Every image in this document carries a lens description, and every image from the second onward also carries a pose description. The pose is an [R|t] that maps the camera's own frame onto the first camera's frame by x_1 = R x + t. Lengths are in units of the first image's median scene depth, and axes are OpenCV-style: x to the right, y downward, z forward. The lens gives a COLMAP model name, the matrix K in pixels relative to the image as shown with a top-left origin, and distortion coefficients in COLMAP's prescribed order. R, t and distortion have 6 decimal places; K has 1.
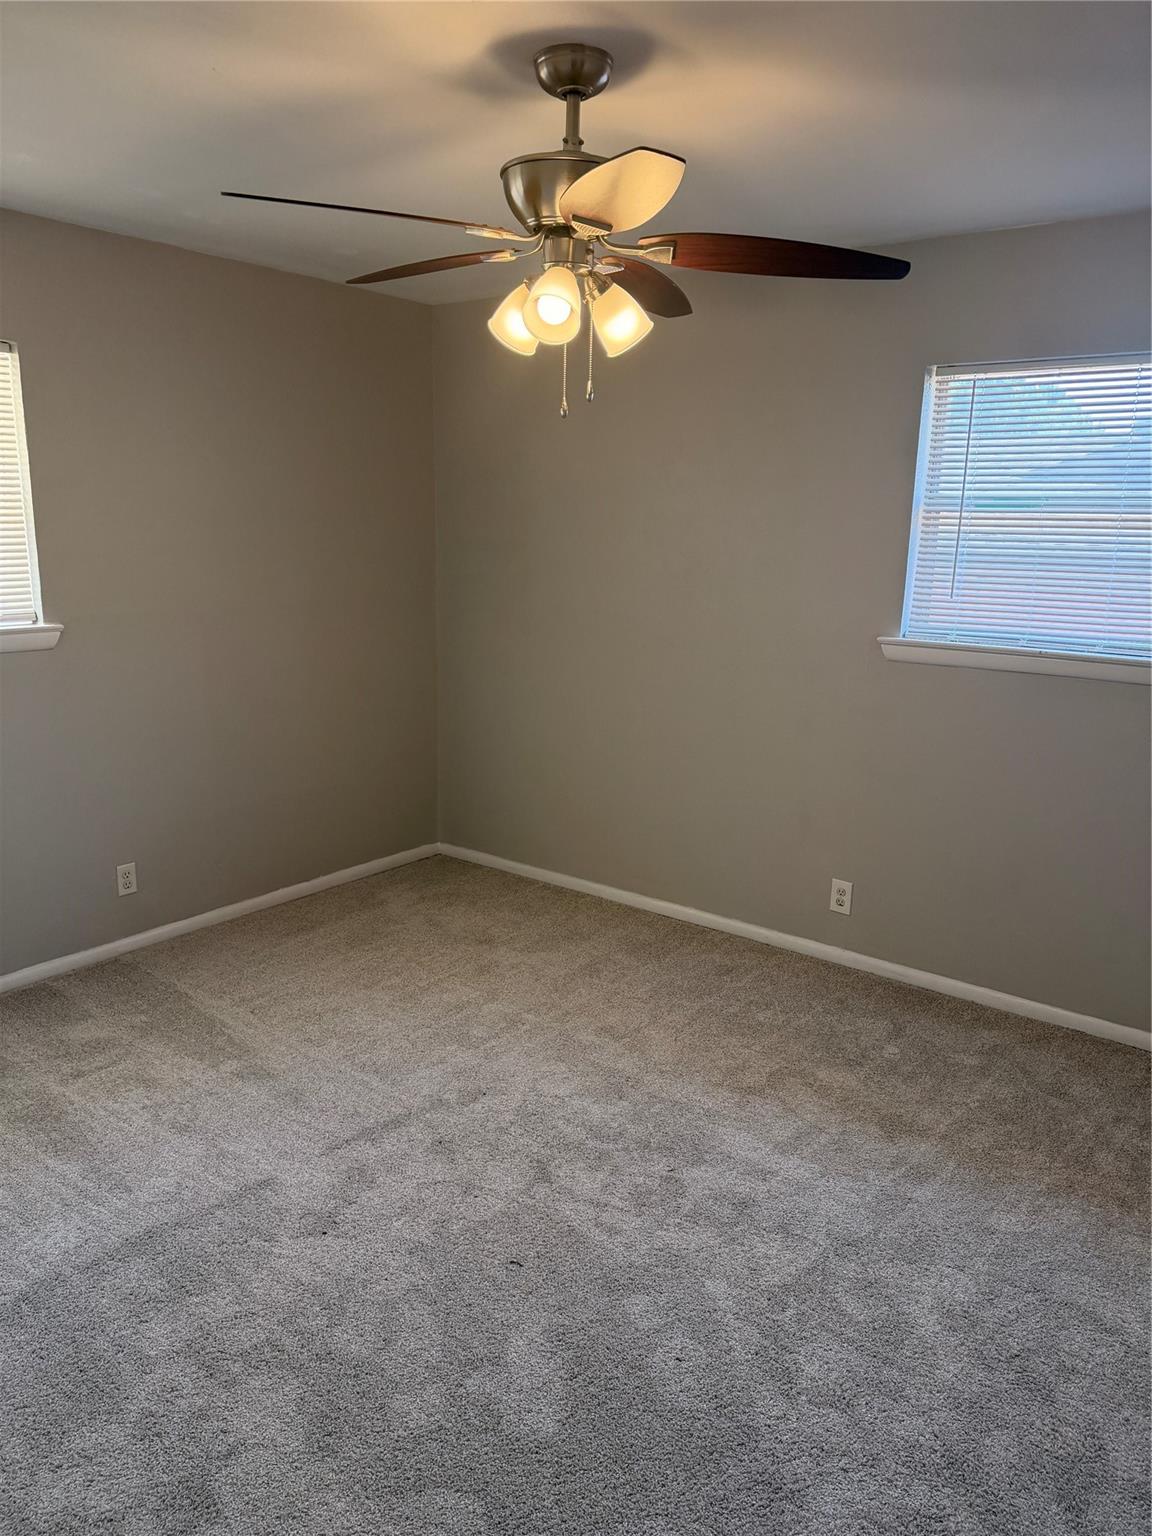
lens RADIAL K [[1075.2, 0, 576.0], [0, 1075.2, 768.0], [0, 0, 1]] dist [0.128640, -0.222724]
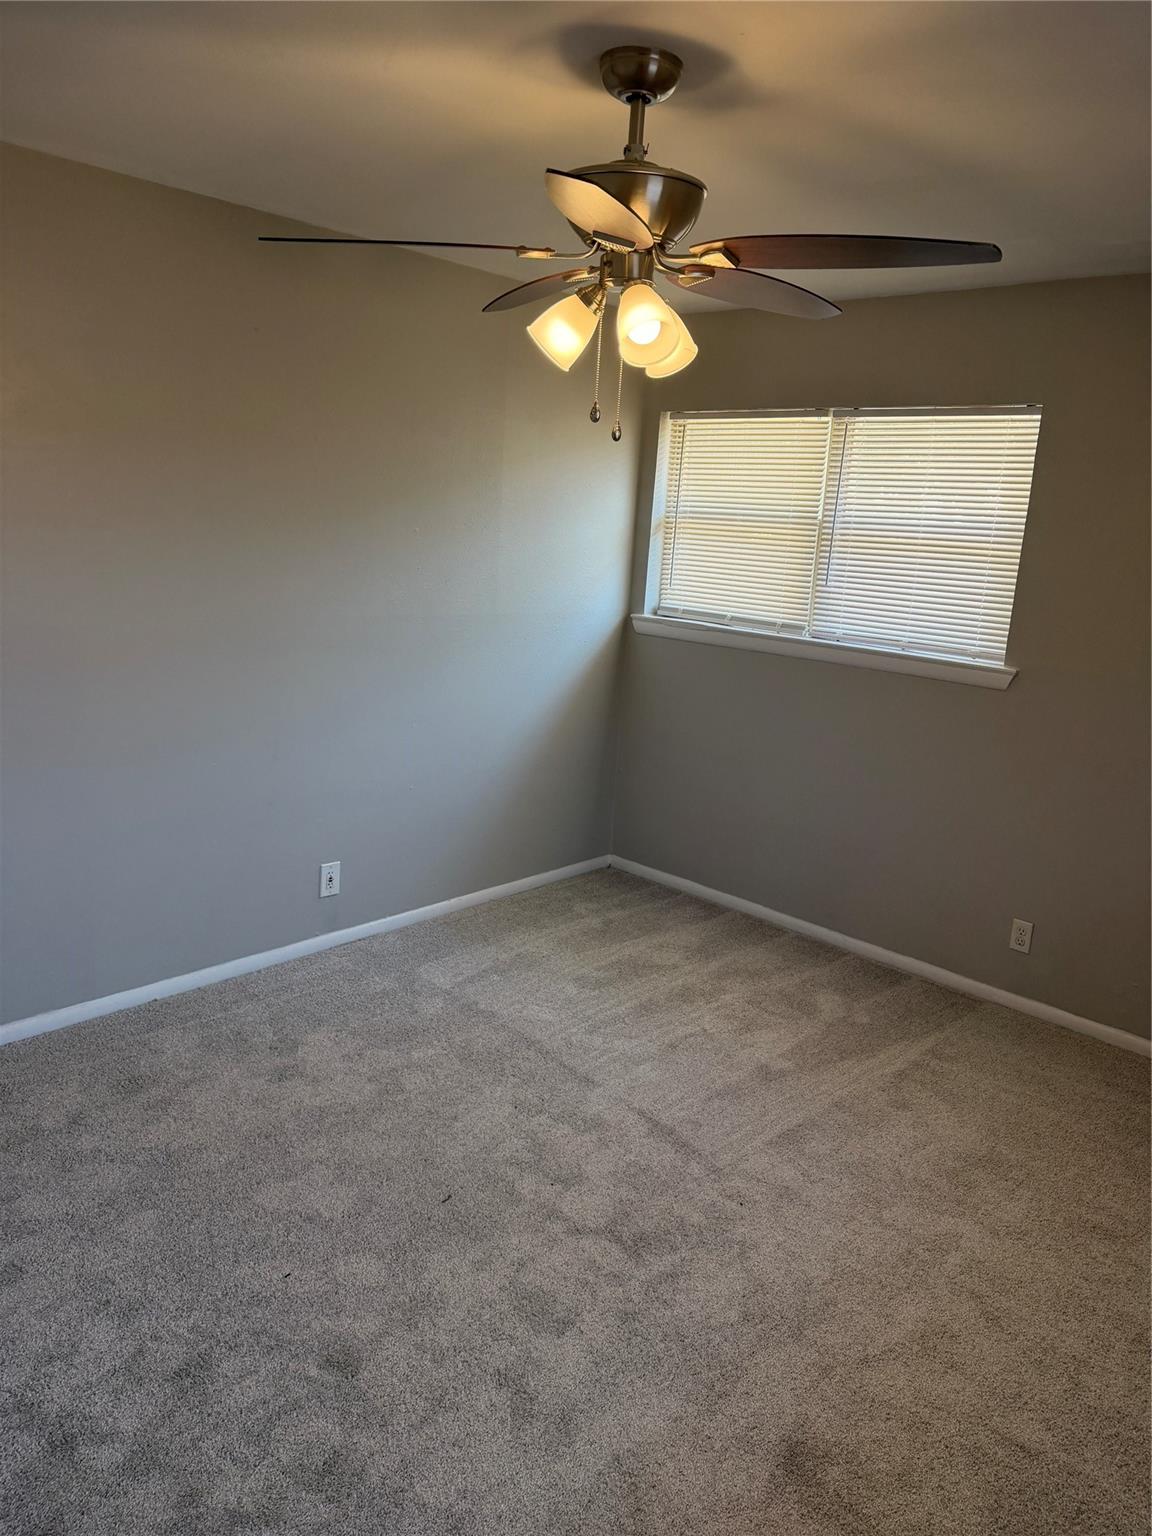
lens RADIAL K [[1075.2, 0, 576.0], [0, 1075.2, 768.0], [0, 0, 1]] dist [0.128640, -0.222724]
pose [[-0.098432, 0.209784, -0.972780, 0.694637], [-0.284383, 0.930833, 0.229514, -0.189064], [0.953644, 0.299234, -0.031964, 0.766118]]
